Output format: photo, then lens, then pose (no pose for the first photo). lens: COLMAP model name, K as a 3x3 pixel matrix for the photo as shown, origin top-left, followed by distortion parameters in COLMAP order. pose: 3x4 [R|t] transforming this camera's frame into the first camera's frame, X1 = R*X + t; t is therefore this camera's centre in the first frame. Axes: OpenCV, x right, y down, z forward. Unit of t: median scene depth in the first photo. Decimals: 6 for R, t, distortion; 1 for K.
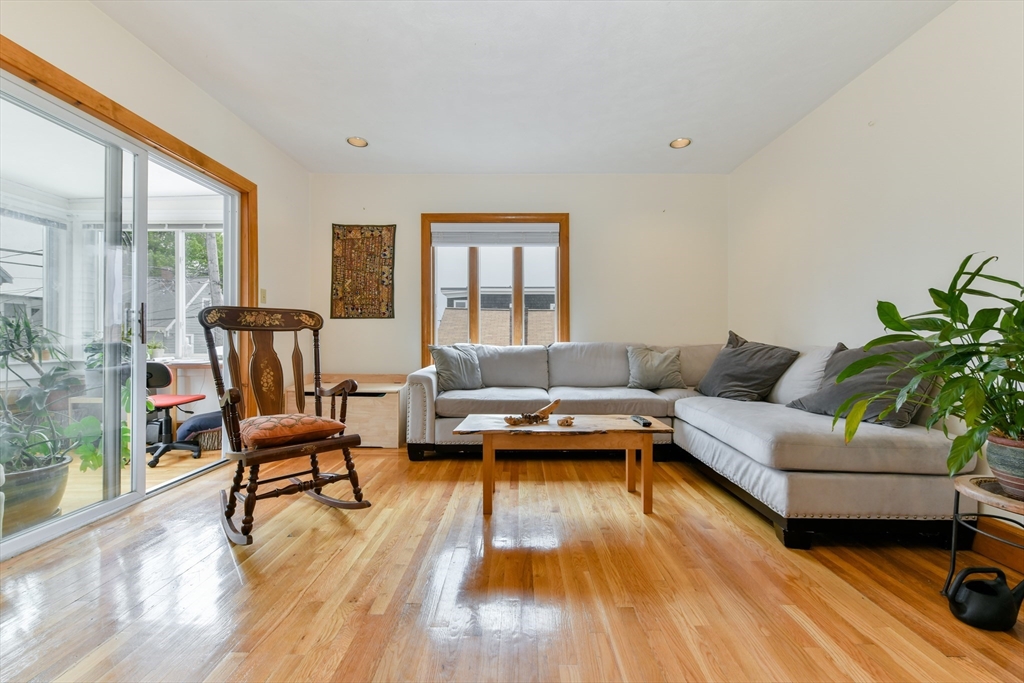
lens RADIAL K [[411.6, 0, 512.0], [0, 411.6, 341.5], [0, 0, 1]] dist [0.006383, -0.000806]
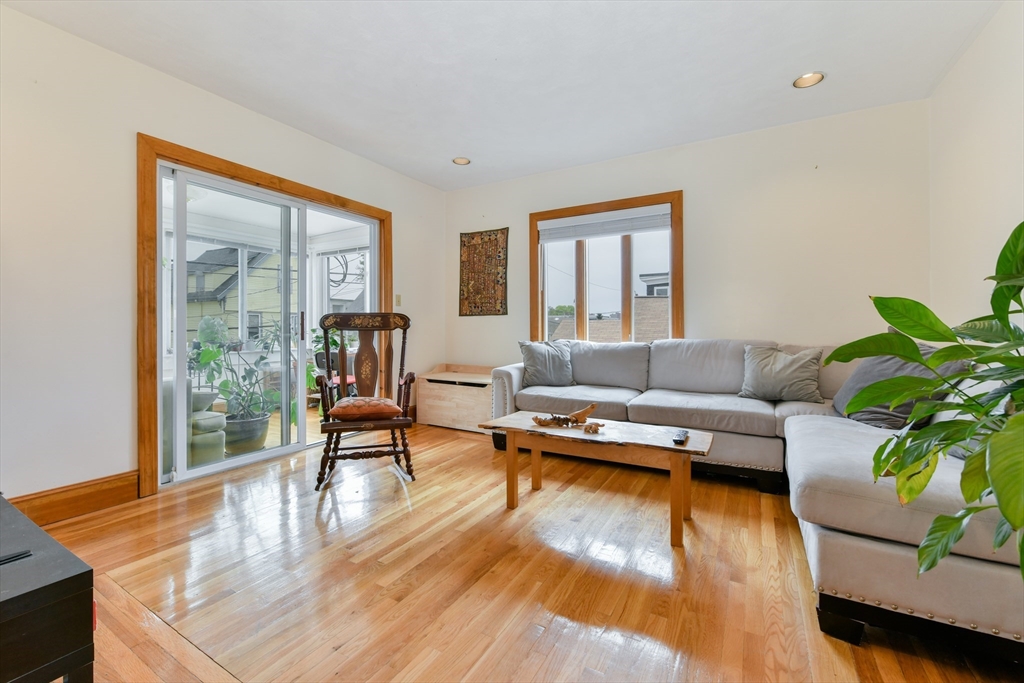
lens RADIAL K [[425.2, 0, 509.0], [0, 425.2, 332.2], [0, 0, 1]] dist [-0.000825, -0.000644]
pose [[0.872326, 0.001590, -0.488922, 0.298821], [0.000339, 0.999993, 0.003856, -0.018229], [0.488925, -0.003530, 0.872319, 0.044341]]
